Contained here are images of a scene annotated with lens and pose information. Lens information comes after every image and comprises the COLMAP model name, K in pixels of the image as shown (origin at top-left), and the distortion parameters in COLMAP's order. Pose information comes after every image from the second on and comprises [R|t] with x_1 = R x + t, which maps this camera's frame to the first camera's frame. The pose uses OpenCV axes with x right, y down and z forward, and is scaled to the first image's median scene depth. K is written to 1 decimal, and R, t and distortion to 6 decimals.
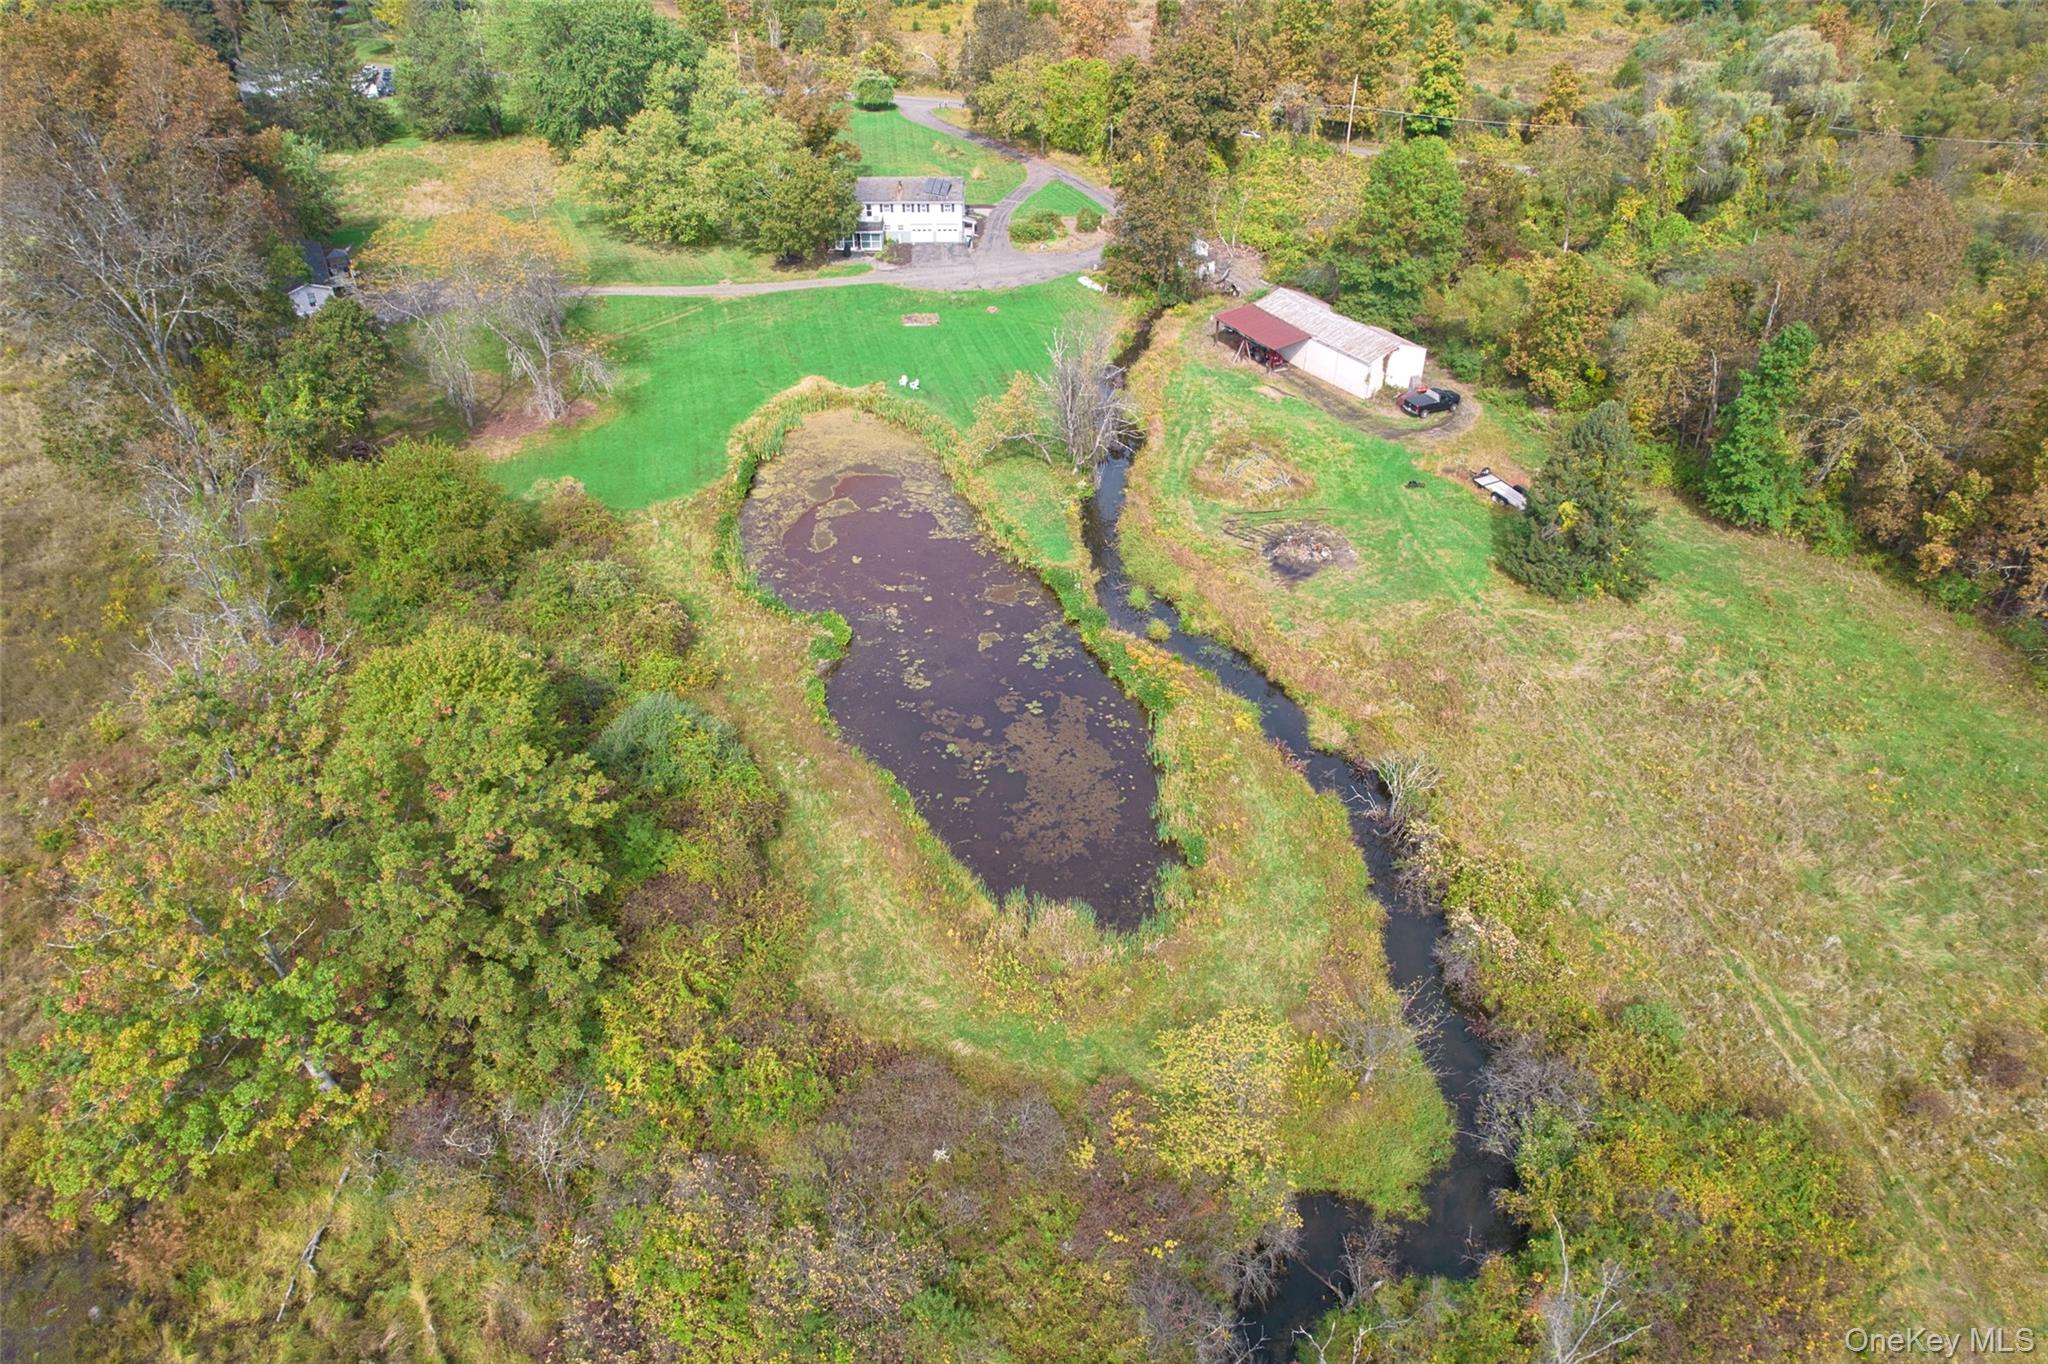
lens RADIAL K [[1303.4, 0, 1024.0], [0, 1303.4, 682.0], [0, 0, 1]] dist [-0.078494, 0.075665]
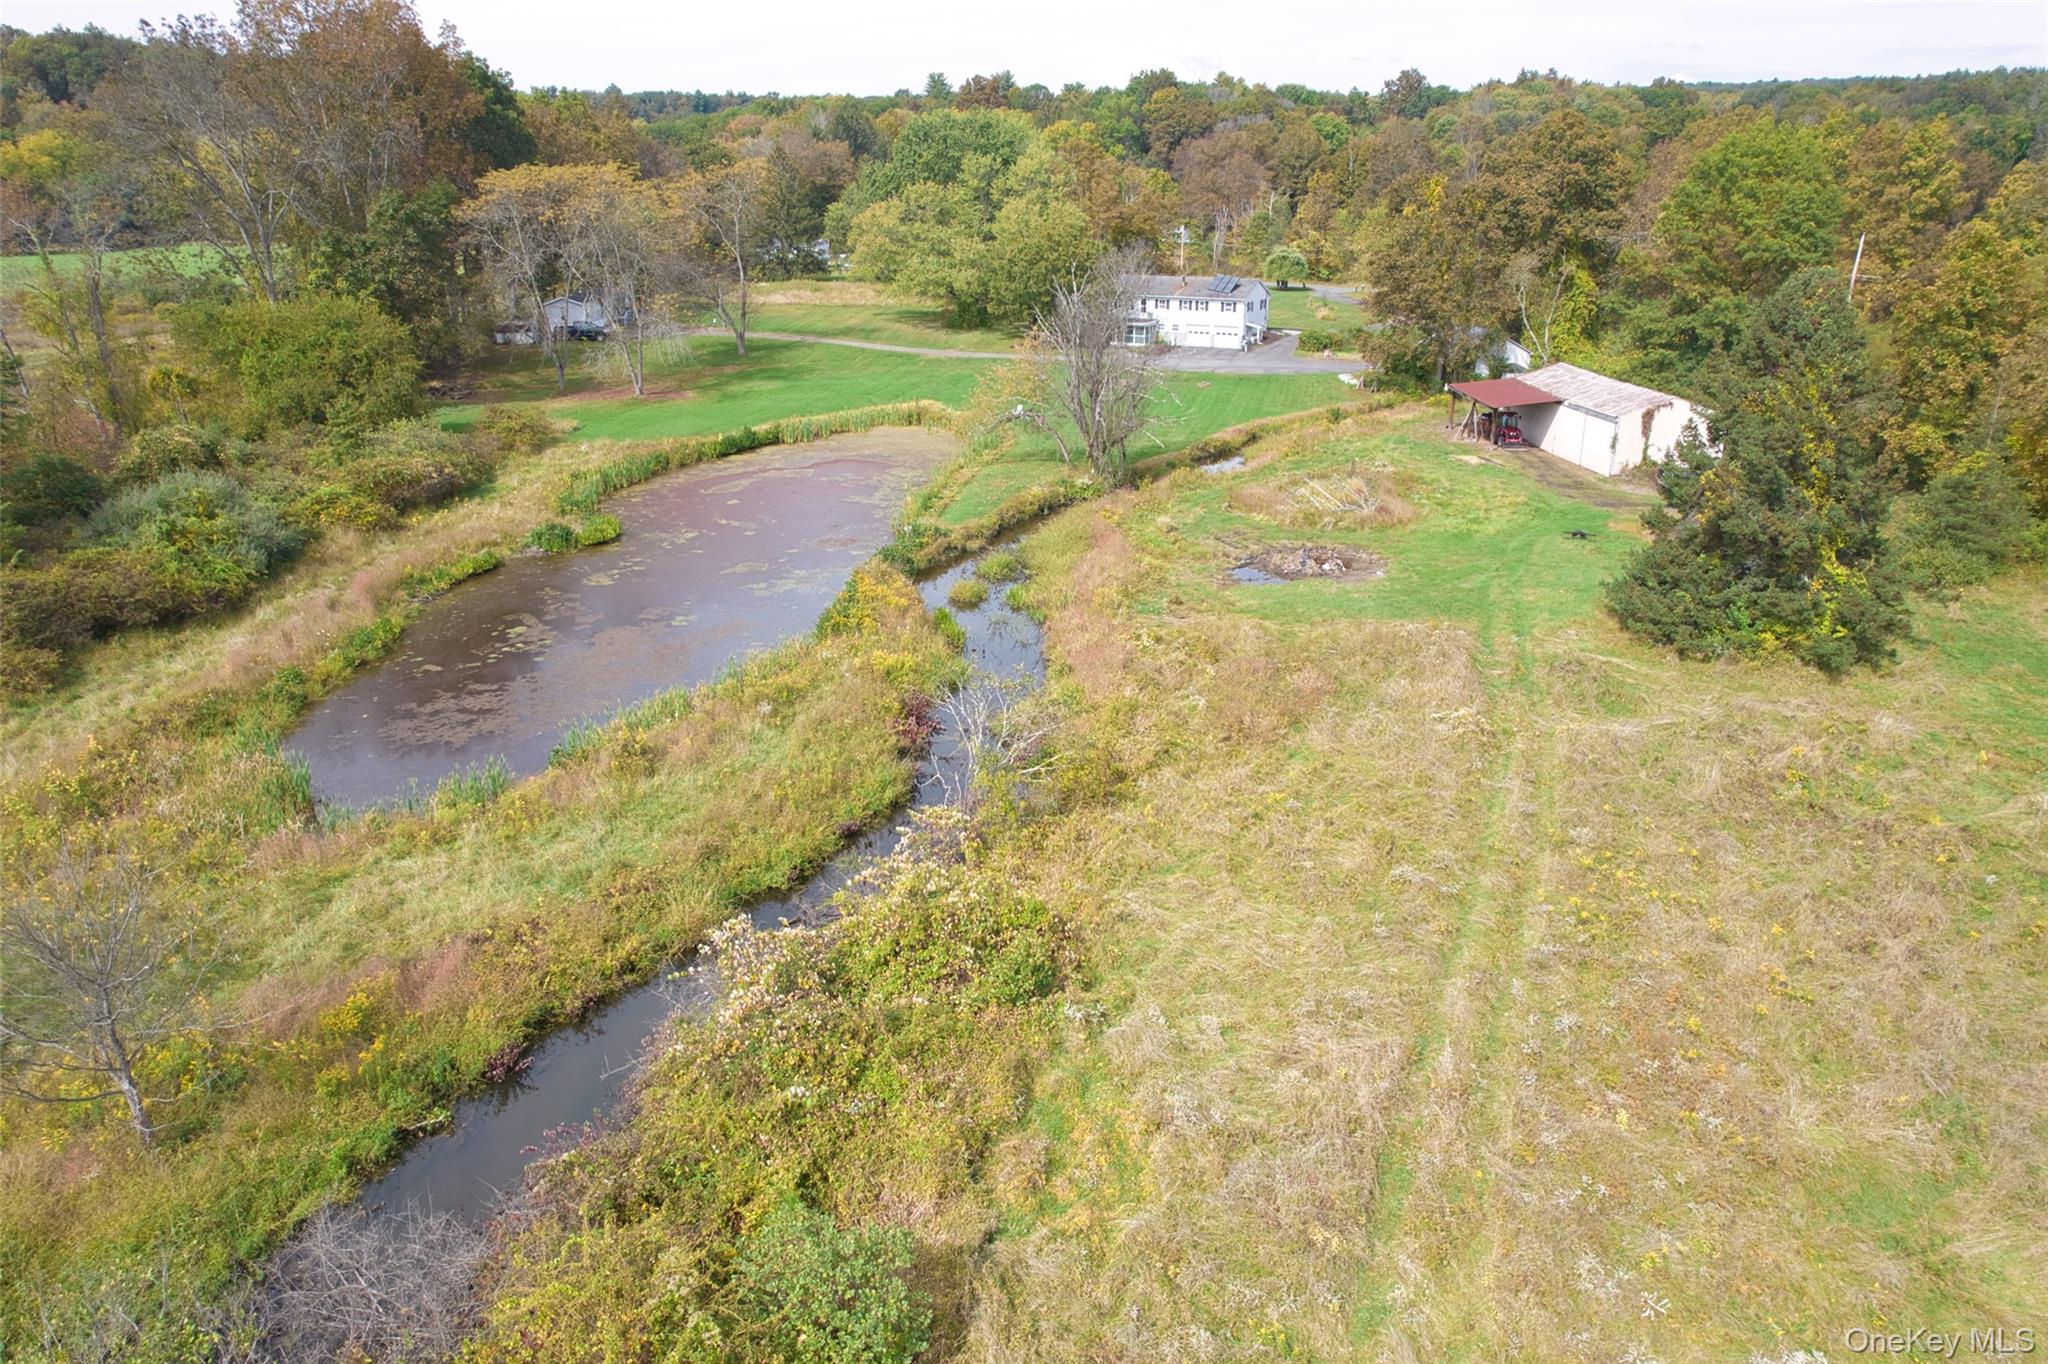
lens RADIAL K [[1303.4, 0, 1024.0], [0, 1303.4, 682.0], [0, 0, 1]] dist [-0.078494, 0.075665]
pose [[0.879615, 0.166468, -0.445608, 0.259954], [-0.275606, 0.941864, -0.192181, 0.072322], [0.387710, 0.291858, 0.874357, 0.290082]]
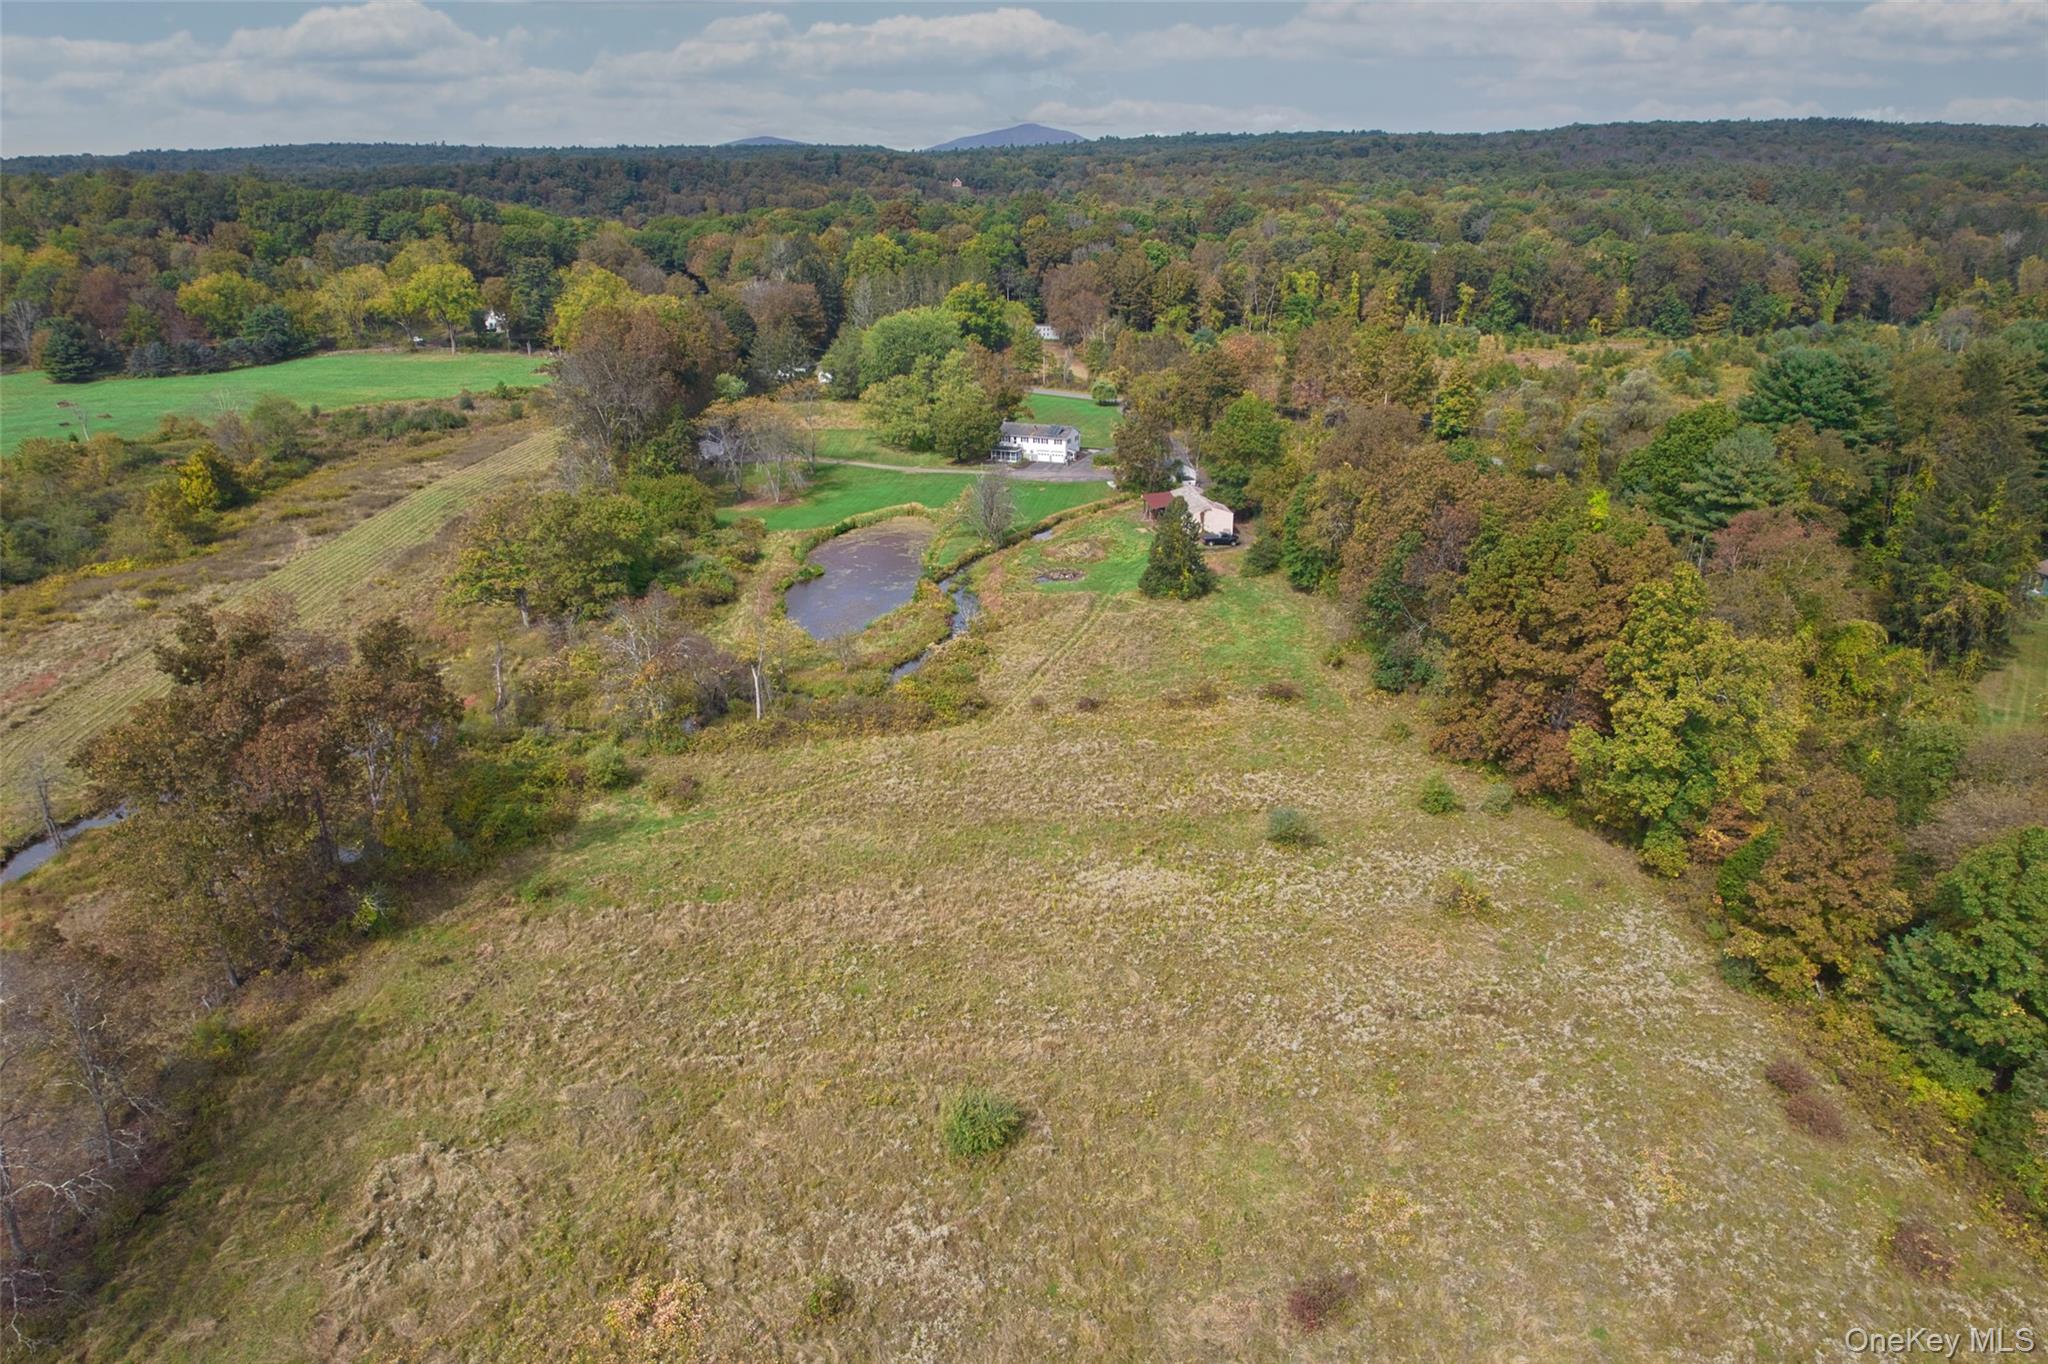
lens RADIAL K [[1303.4, 0, 1024.0], [0, 1303.4, 682.0], [0, 0, 1]] dist [-0.078494, 0.075665]
pose [[0.914600, 0.134793, -0.381231, 0.621897], [-0.229276, 0.949468, -0.214342, 0.318225], [0.333075, 0.283444, 0.899289, -0.468741]]
